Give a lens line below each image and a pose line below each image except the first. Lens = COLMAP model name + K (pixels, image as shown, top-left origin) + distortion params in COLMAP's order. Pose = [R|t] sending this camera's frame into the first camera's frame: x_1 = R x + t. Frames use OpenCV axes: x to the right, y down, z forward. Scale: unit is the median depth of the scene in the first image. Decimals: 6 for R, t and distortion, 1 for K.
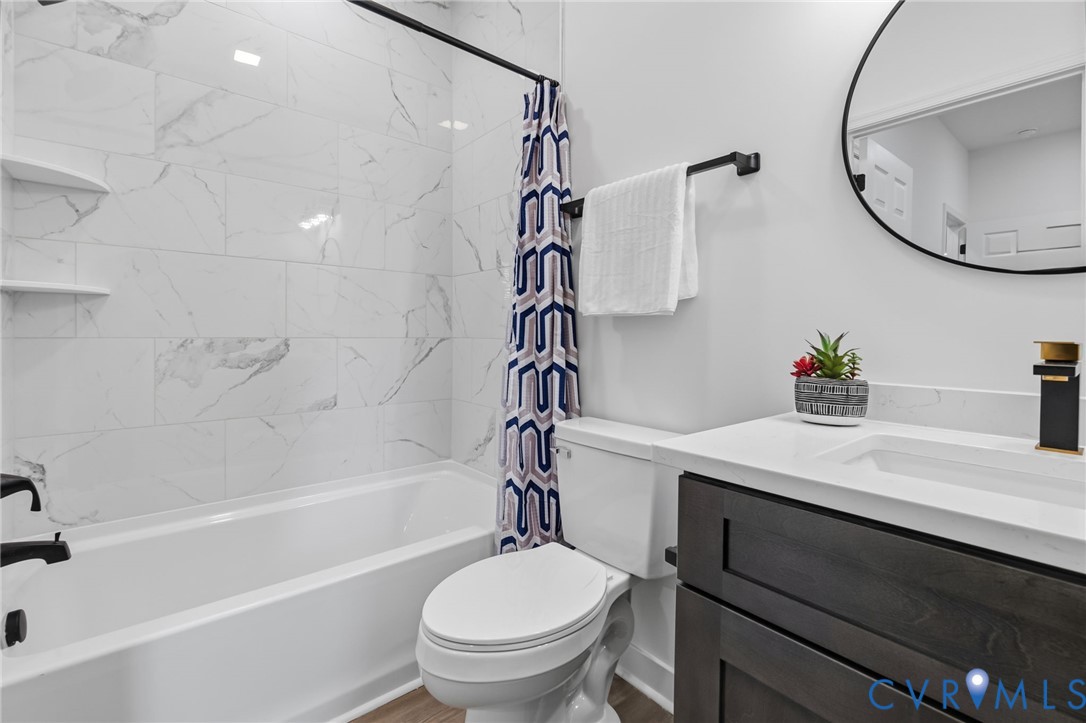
lens RADIAL K [[498.7, 0, 533.2], [0, 498.7, 340.3], [0, 0, 1]] dist [0.001683, 0.000691]
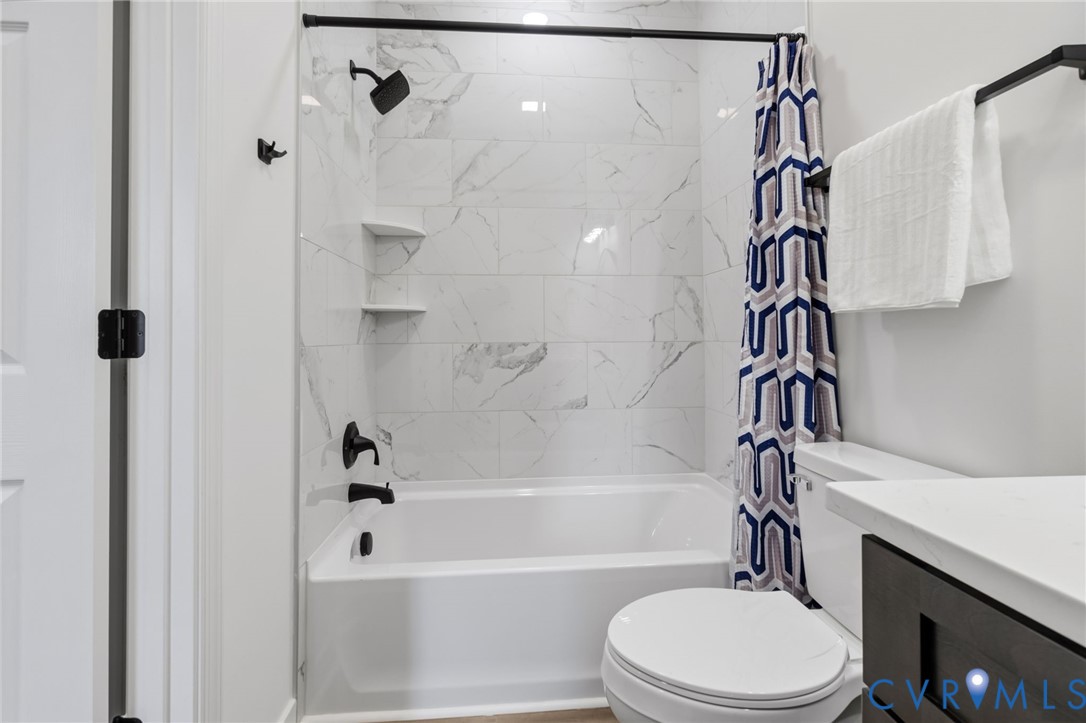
lens RADIAL K [[498.7, 0, 525.4], [0, 498.7, 328.9], [0, 0, 1]] dist [0.001683, 0.000691]
pose [[0.811573, -0.021603, -0.583851, 0.153863], [0.004165, 0.999505, -0.031192, -0.000729], [0.584236, 0.022883, 0.811262, 0.065160]]
